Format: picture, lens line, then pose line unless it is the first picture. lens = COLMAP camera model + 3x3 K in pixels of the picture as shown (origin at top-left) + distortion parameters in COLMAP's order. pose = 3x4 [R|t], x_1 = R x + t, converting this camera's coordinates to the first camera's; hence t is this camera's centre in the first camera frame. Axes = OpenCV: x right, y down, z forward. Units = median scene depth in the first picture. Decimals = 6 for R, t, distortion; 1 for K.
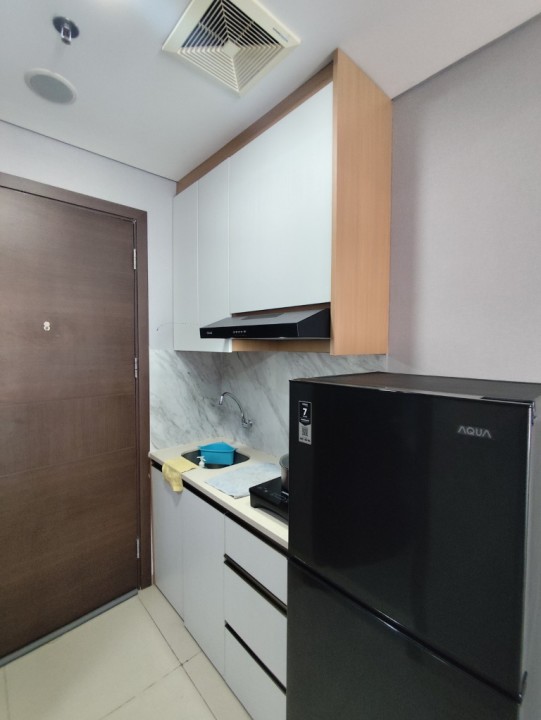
lens RADIAL K [[341.0, 0, 263.2], [0, 341.0, 359.6], [0, 0, 1]] dist [0.000240, -0.000124]
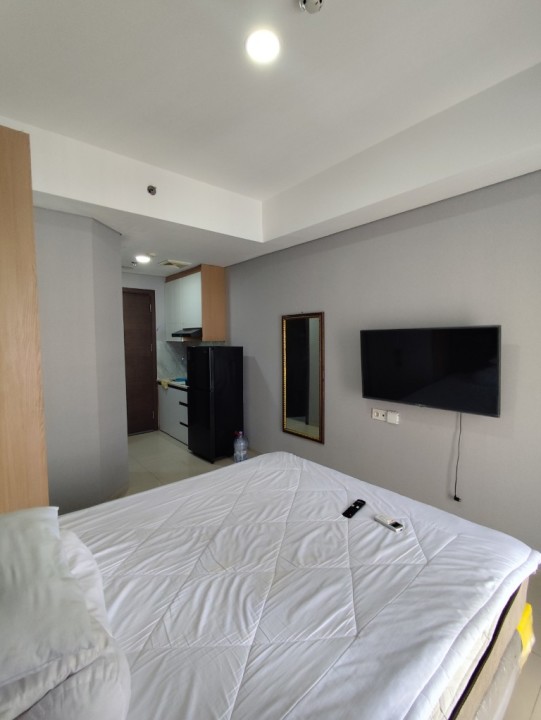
lens RADIAL K [[328.0, 0, 270.5], [0, 328.0, 360.0], [0, 0, 1]] dist [-0.000911, -0.000534]
pose [[0.999943, -0.009342, -0.005172, 0.573741], [0.009430, 0.999806, 0.017284, 0.082323], [0.005009, -0.017332, 0.999837, -1.572227]]
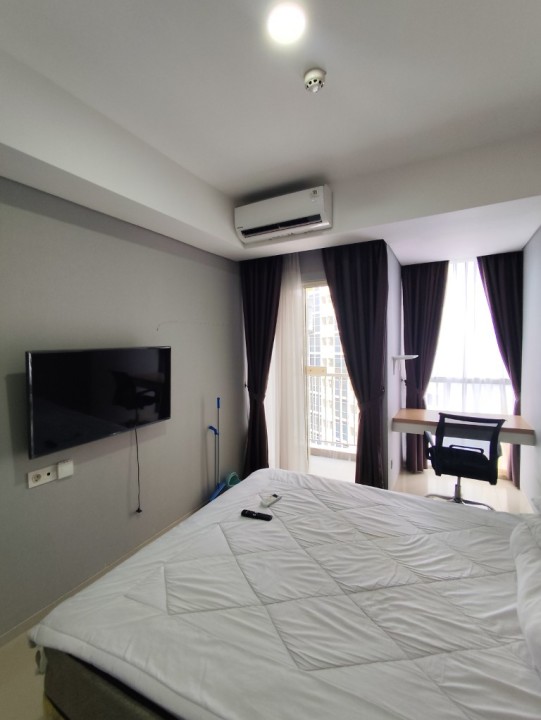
lens RADIAL K [[328.0, 0, 270.5], [0, 328.0, 360.0], [0, 0, 1]] dist [-0.000911, -0.000534]
pose [[-0.355428, -0.042761, 0.933725, -0.058525], [0.065723, 0.995337, 0.070600, -0.009601], [-0.932390, 0.086460, -0.350960, -0.497270]]
